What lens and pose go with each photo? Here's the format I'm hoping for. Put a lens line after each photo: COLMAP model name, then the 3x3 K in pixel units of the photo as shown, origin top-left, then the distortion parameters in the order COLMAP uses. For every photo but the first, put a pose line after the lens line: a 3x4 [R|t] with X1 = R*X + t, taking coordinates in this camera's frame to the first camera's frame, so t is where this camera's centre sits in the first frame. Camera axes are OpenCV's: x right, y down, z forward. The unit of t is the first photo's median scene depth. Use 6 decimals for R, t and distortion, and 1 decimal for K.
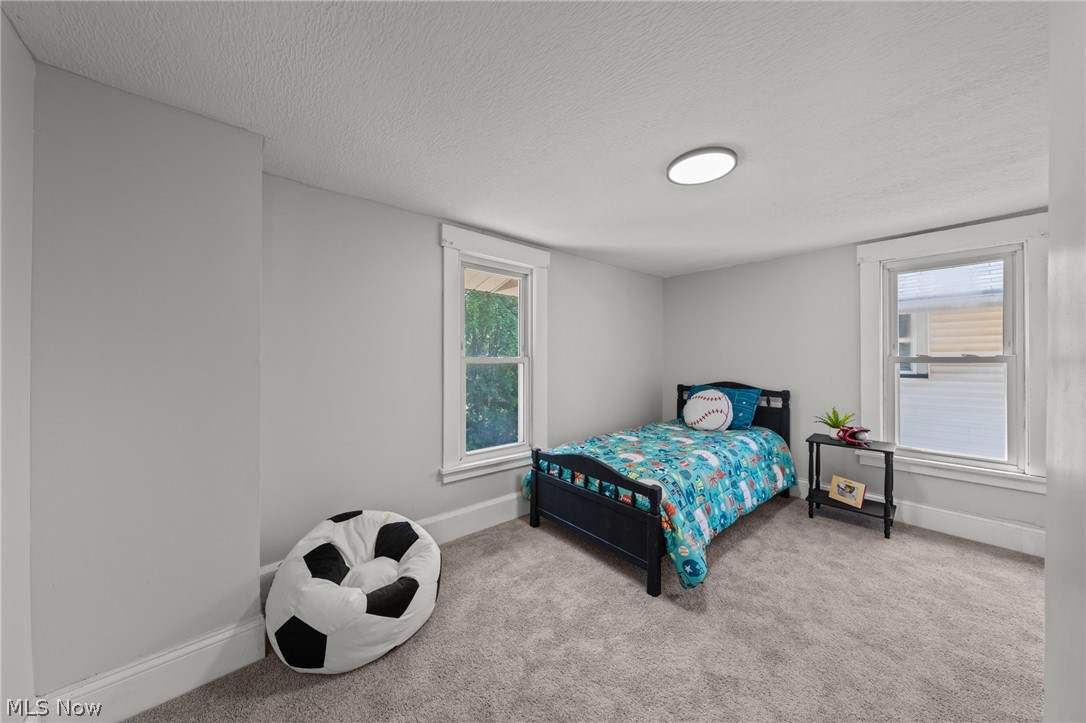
lens RADIAL K [[370.8, 0, 540.1], [0, 370.8, 361.3], [0, 0, 1]] dist [-0.002271, 0.000147]
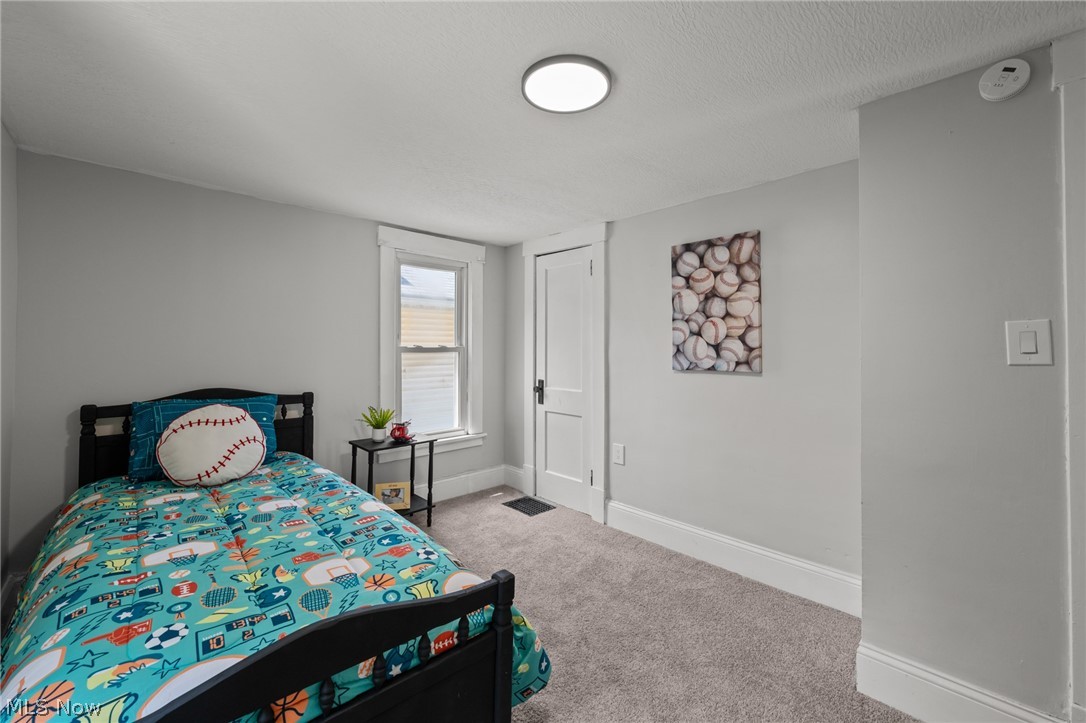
lens RADIAL K [[443.6, 0, 542.7], [0, 443.6, 342.7], [0, 0, 1]] dist [0.000199, 0.000025]
pose [[-0.051633, 0.011155, 0.998604, -0.334571], [0.001895, 0.999937, -0.011072, -0.011508], [-0.998664, 0.001321, -0.051651, 0.850135]]
